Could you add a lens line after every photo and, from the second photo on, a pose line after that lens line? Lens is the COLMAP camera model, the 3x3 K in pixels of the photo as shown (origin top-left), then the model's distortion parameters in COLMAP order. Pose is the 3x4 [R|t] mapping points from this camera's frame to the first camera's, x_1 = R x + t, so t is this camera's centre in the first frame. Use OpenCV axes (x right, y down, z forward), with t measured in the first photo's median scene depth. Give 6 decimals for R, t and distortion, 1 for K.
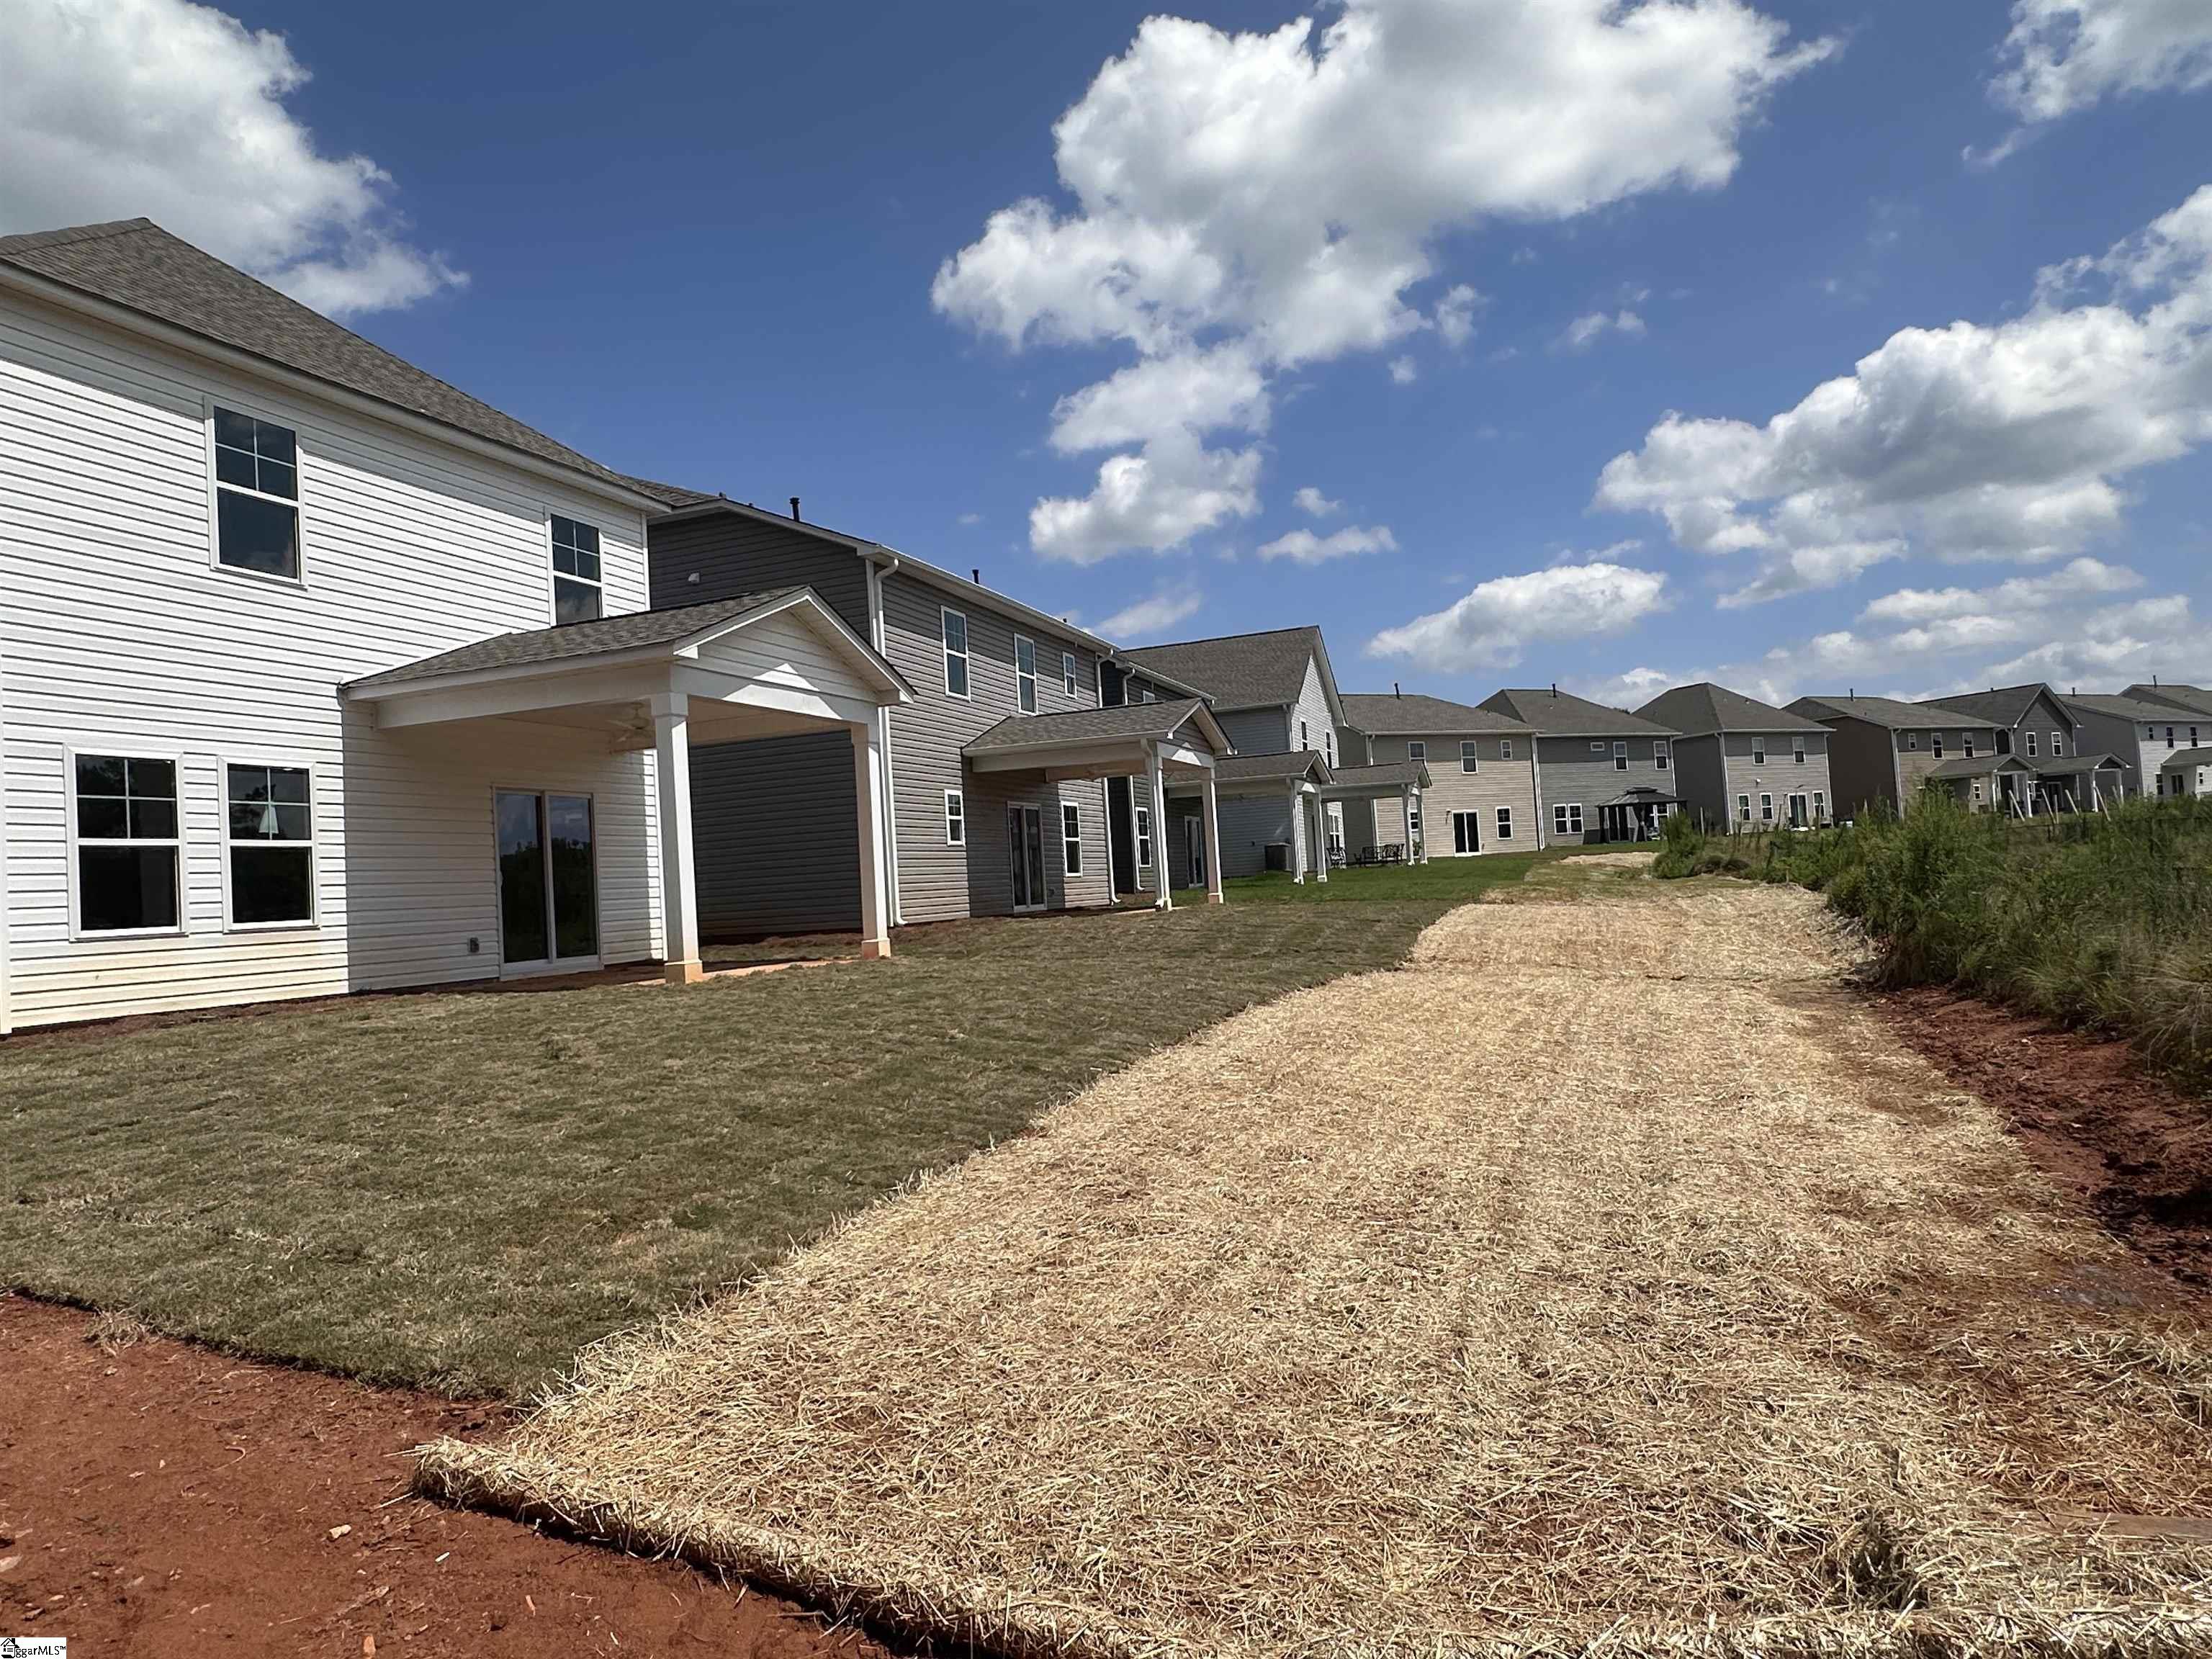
lens RADIAL K [[1338.7, 0, 1116.9], [0, 1338.7, 825.0], [0, 0, 1]] dist [-0.009952, 0.005631]
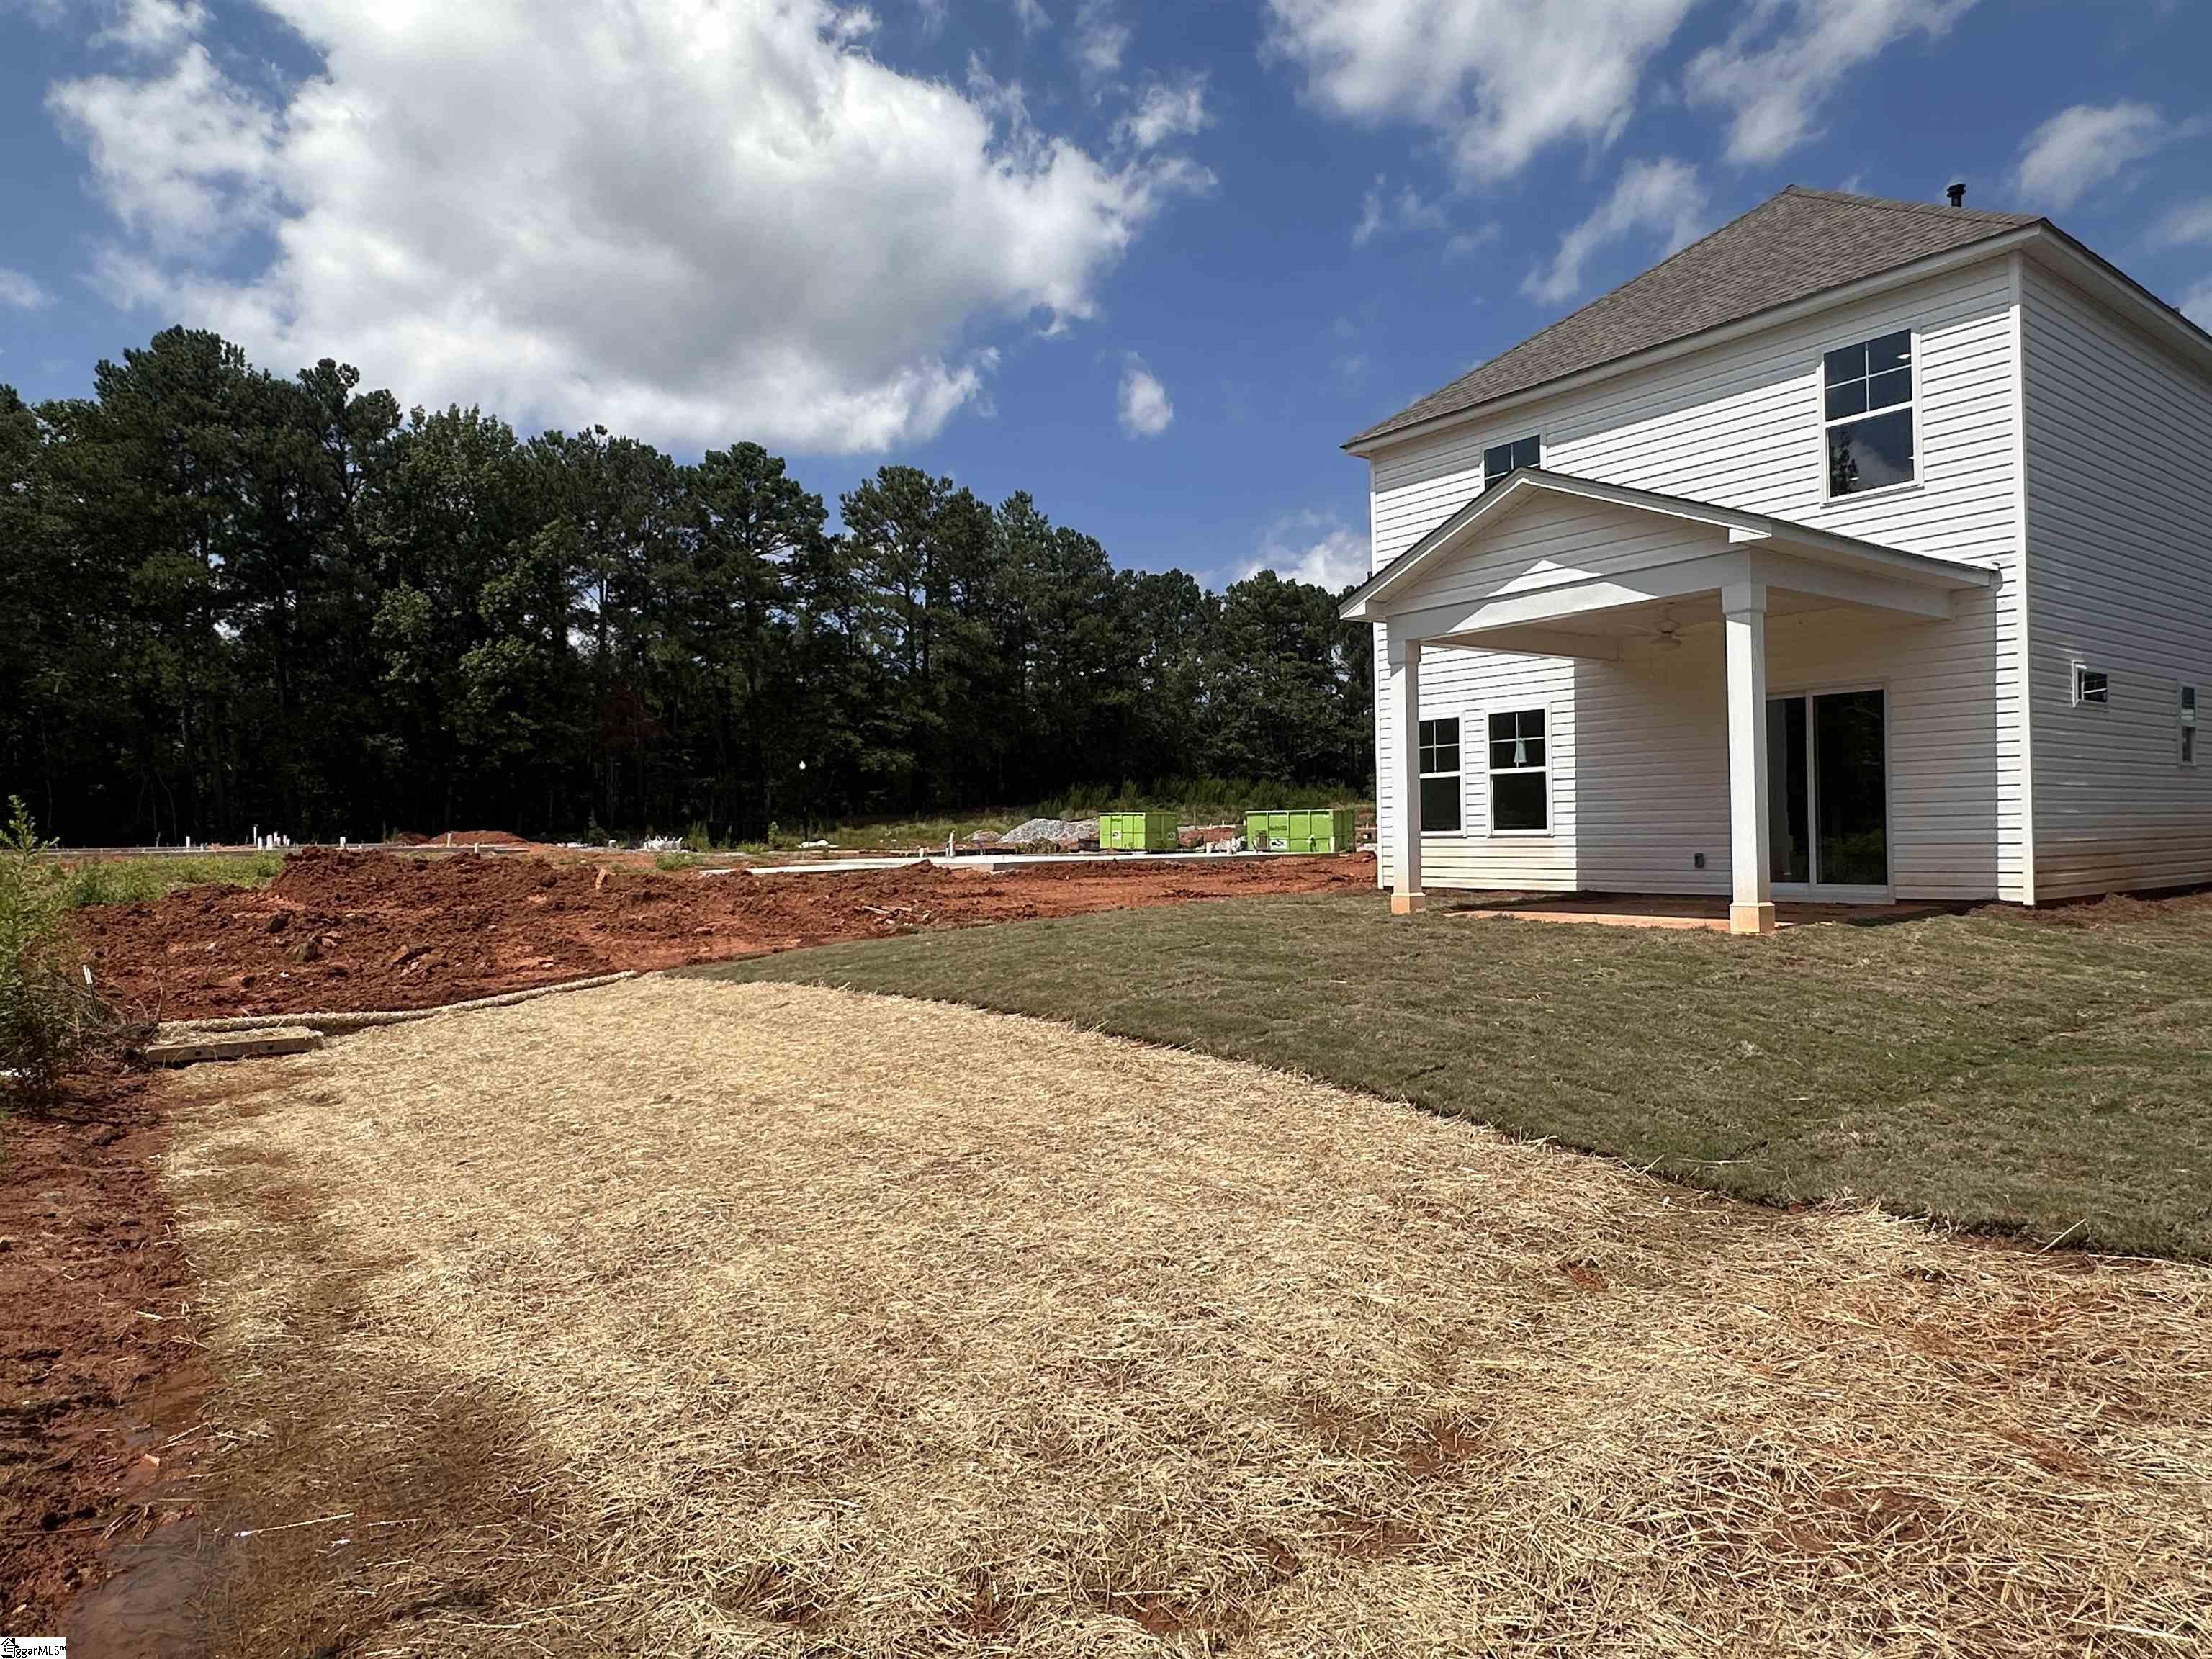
lens RADIAL K [[1338.7, 0, 1118.8], [0, 1338.7, 815.6], [0, 0, 1]] dist [-0.009952, 0.005631]
pose [[-0.459570, 0.034485, -0.887472, 0.707005], [0.063538, 0.997962, 0.005875, 0.024662], [0.885866, -0.053688, -0.460824, 1.220974]]
